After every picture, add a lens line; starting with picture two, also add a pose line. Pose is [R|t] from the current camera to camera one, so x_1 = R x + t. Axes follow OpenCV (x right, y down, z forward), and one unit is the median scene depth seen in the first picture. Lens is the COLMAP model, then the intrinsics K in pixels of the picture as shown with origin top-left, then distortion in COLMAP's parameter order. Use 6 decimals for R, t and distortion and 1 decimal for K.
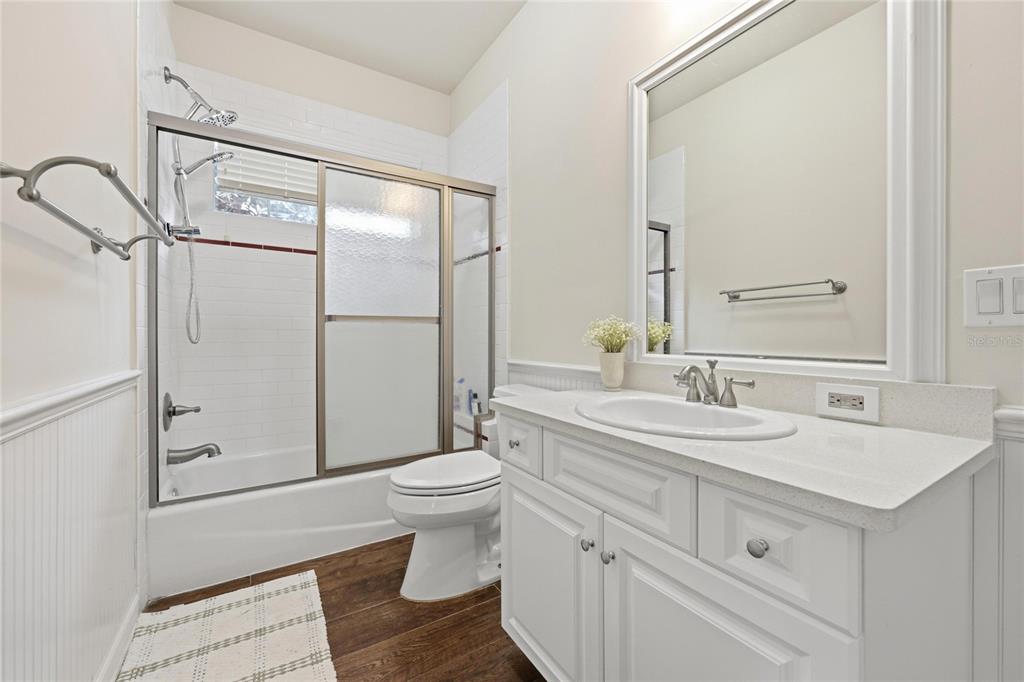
lens RADIAL K [[411.7, 0, 515.0], [0, 411.7, 336.3], [0, 0, 1]] dist [-0.000371, -0.000052]
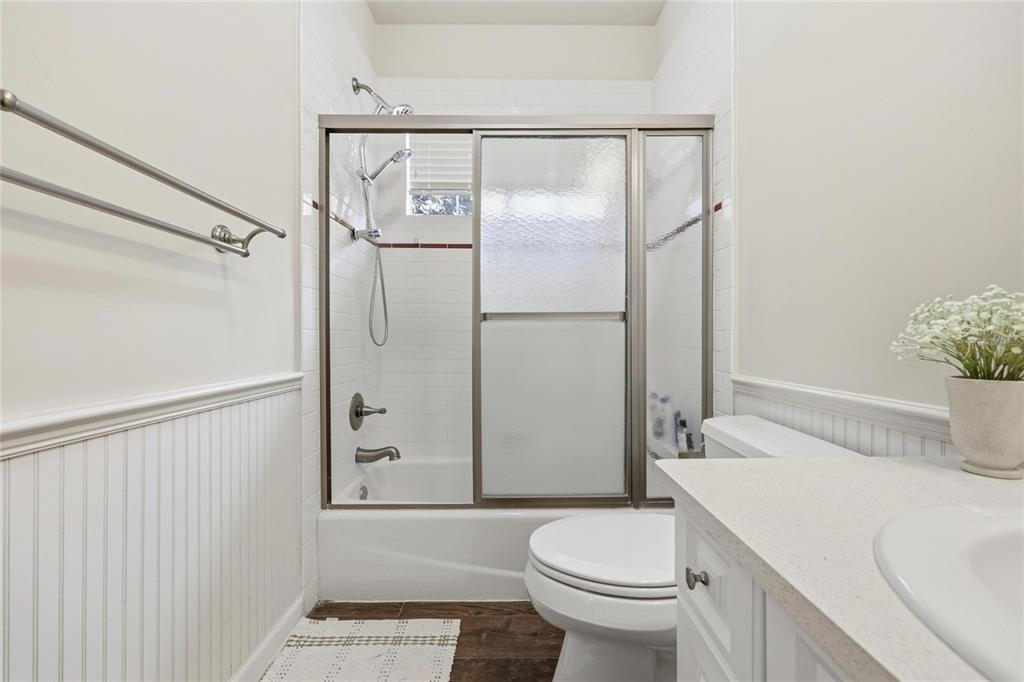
lens RADIAL K [[411.7, 0, 517.7], [0, 411.7, 337.6], [0, 0, 1]] dist [-0.000371, -0.000052]
pose [[0.849482, -0.000838, -0.527617, 0.044407], [-0.000188, 0.999998, -0.001890, -0.000249], [0.527618, 0.001705, 0.849480, 0.331082]]
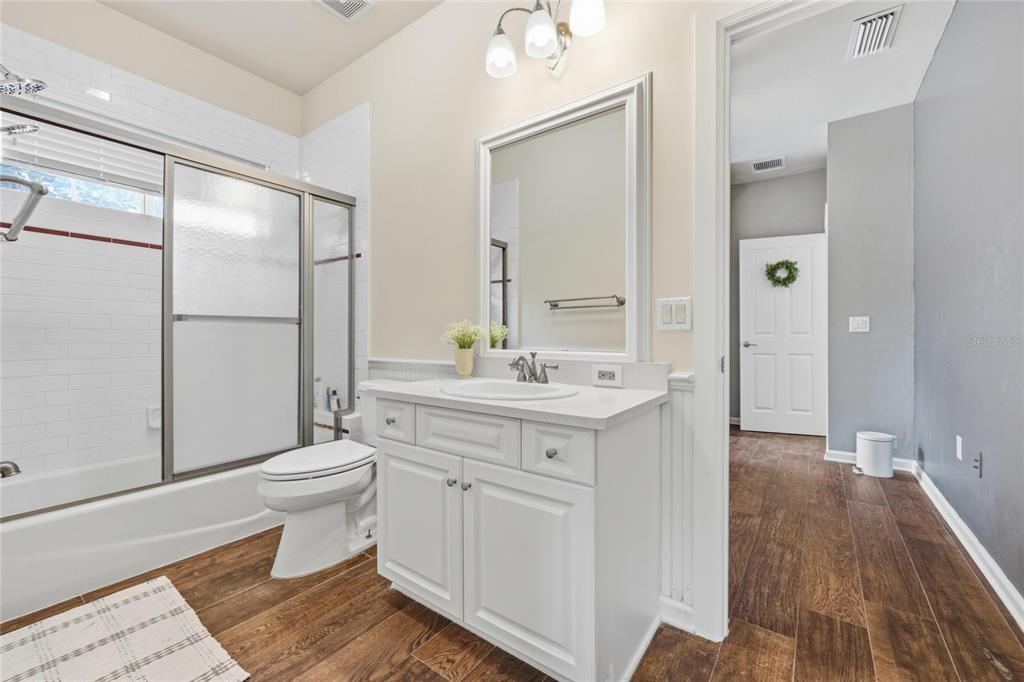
lens RADIAL K [[411.7, 0, 516.6], [0, 411.7, 337.5], [0, 0, 1]] dist [-0.000371, -0.000052]
pose [[0.928461, -0.001482, 0.371426, -0.071145], [0.000987, 0.999998, 0.001524, 0.002347], [-0.371428, -0.001048, 0.928461, -0.200239]]
